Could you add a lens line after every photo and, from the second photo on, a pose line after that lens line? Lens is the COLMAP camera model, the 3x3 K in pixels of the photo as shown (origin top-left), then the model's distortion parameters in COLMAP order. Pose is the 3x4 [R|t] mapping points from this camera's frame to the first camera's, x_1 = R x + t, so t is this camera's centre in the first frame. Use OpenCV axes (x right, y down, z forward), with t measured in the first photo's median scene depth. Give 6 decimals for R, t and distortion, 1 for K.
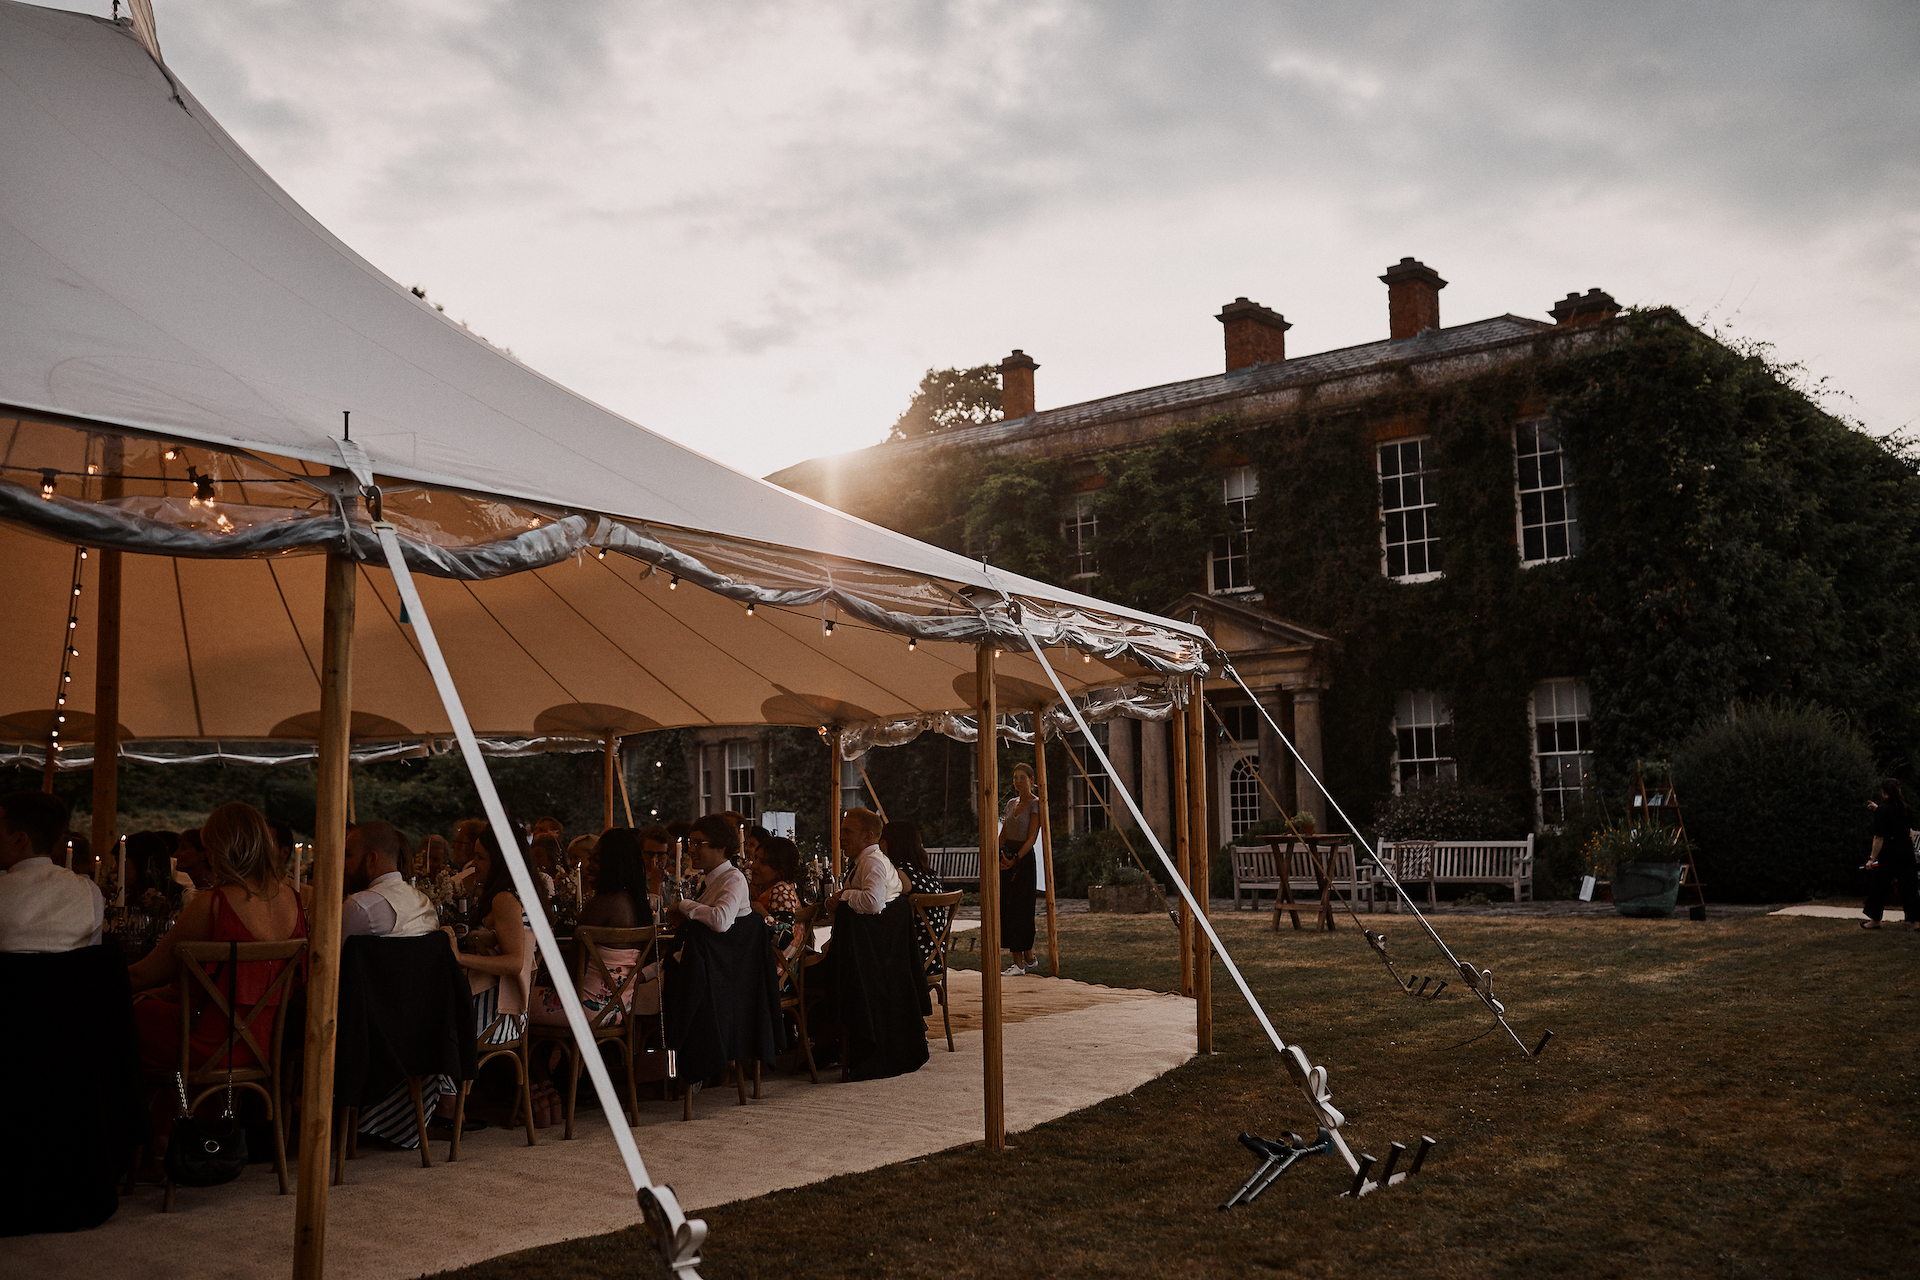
lens RADIAL K [[1937.1, 0, 960.0], [0, 1937.1, 640.0], [0, 0, 1]] dist [-0.006966, -0.003308]
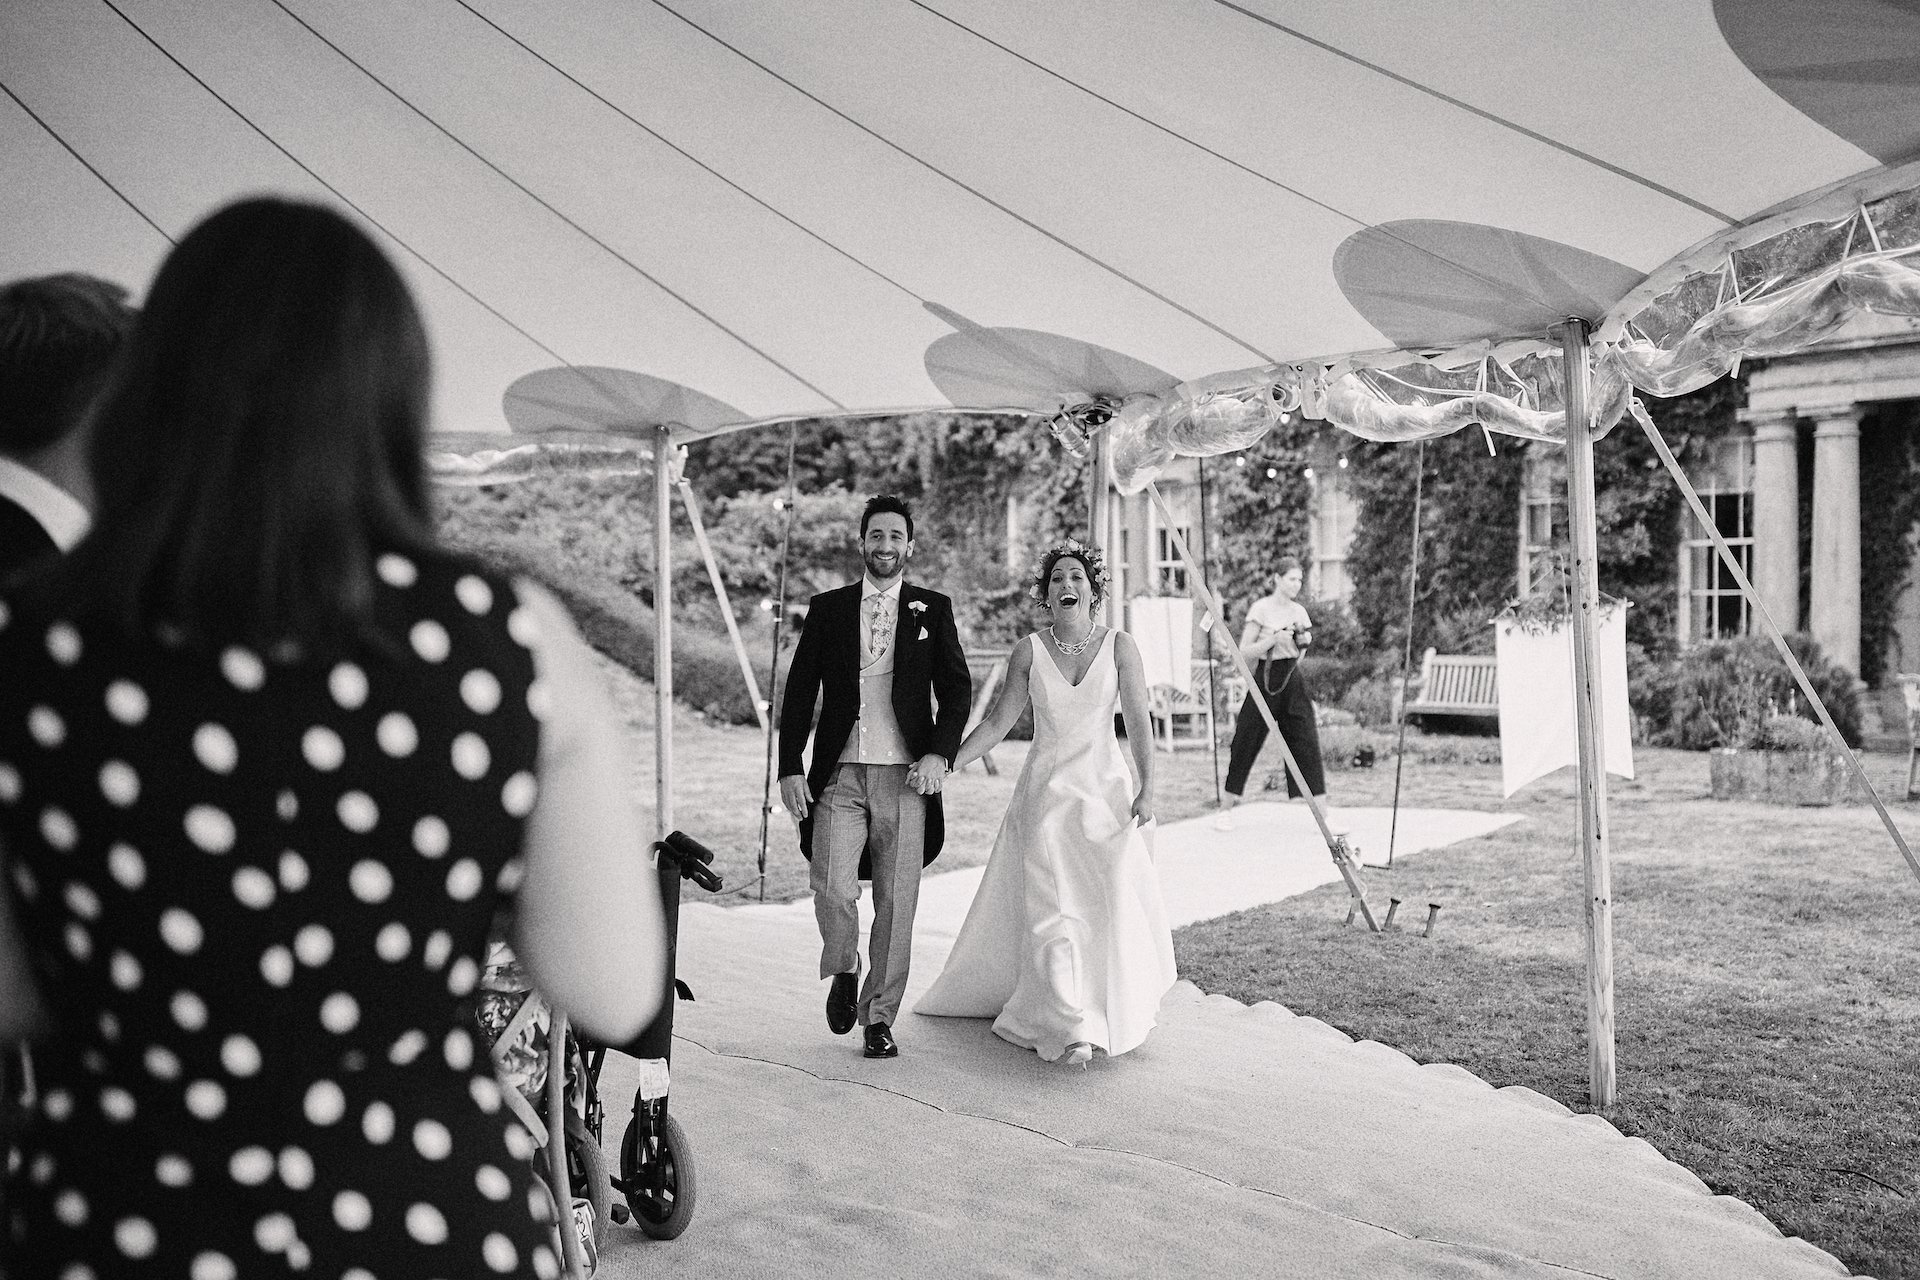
lens RADIAL K [[2625.9, 0, 960.0], [0, 2625.9, 640.0], [0, 0, 1]] dist [-0.024353, -0.019937]
pose [[0.977092, 0.020087, -0.211867, 0.017170], [0.002989, 0.994142, 0.108036, 0.019571], [0.212796, -0.106195, 0.971309, 0.266110]]
